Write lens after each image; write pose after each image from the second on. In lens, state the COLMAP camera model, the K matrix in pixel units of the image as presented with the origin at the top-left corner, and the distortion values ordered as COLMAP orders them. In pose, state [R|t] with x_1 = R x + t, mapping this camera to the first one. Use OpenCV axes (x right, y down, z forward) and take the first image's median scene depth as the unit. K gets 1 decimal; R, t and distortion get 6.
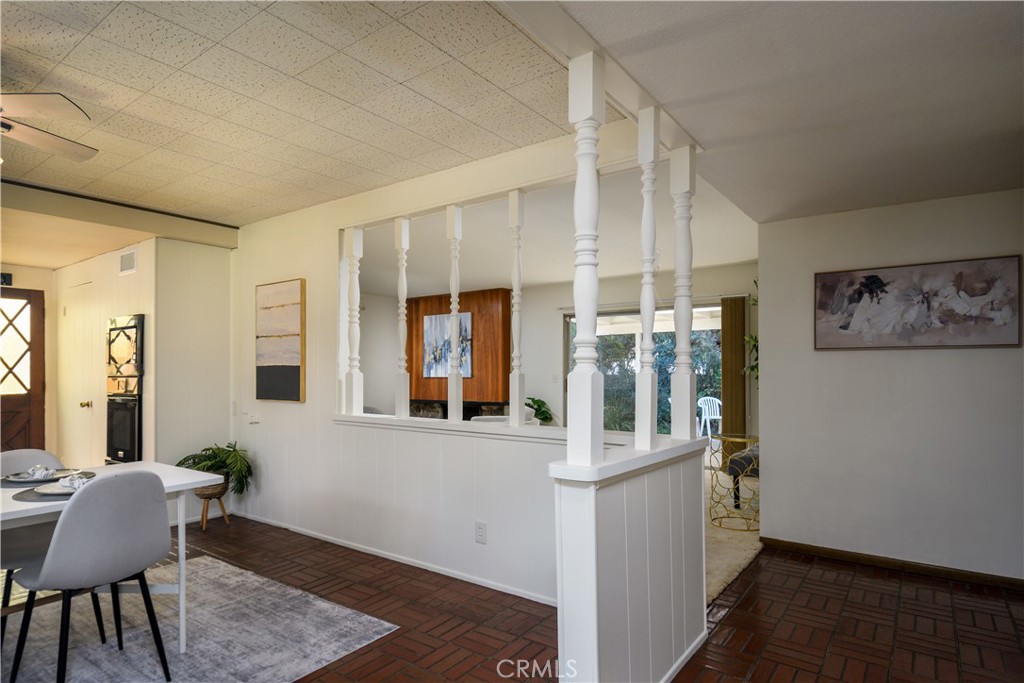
lens RADIAL K [[550.3, 0, 499.6], [0, 550.3, 368.7], [0, 0, 1]] dist [-0.005197, -0.001398]
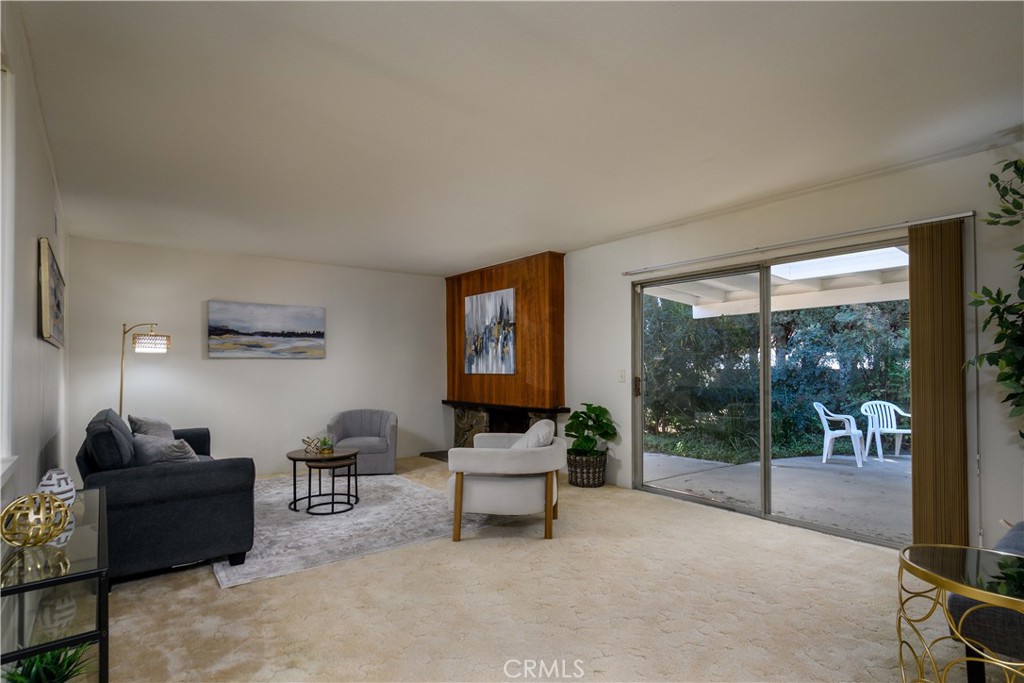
lens RADIAL K [[523.6, 0, 494.6], [0, 523.6, 358.8], [0, 0, 1]] dist [0.005698, -0.000767]
pose [[0.965392, -0.007446, -0.260698, 0.108734], [0.005229, 0.999944, -0.009195, 0.001234], [0.260752, 0.007513, 0.965377, 0.297444]]
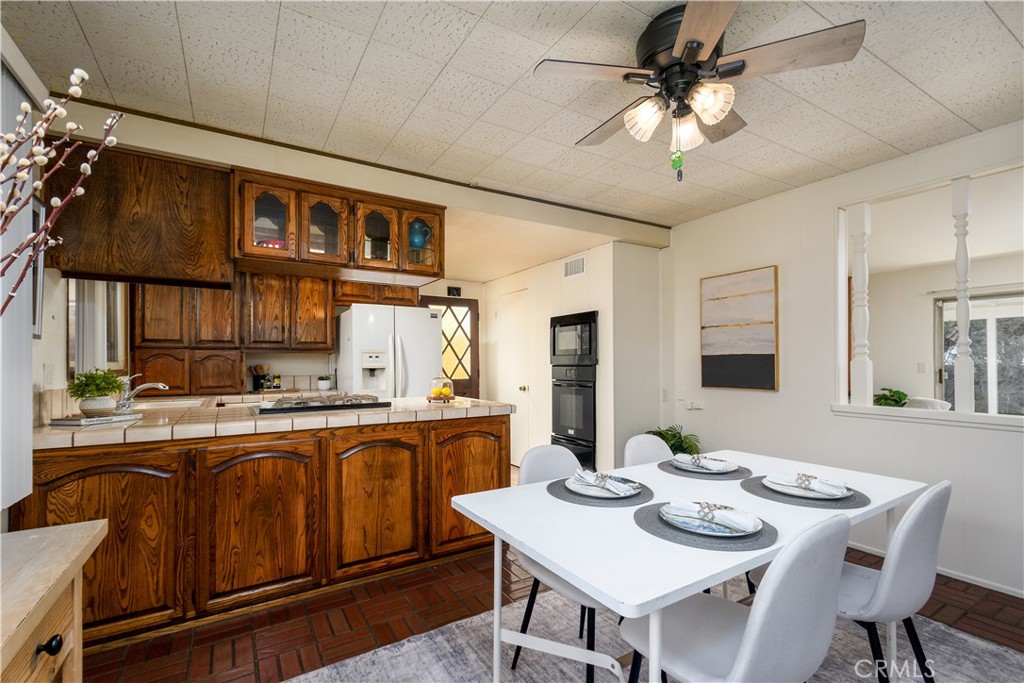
lens RADIAL K [[444.6, 0, 504.2], [0, 444.6, 356.2], [0, 0, 1]] dist [-0.001786, 0.000170]
pose [[0.920256, -0.009271, -0.391207, -0.230067], [0.004874, 0.999913, -0.012232, 0.002832], [0.391287, 0.009350, 0.920221, 0.036691]]
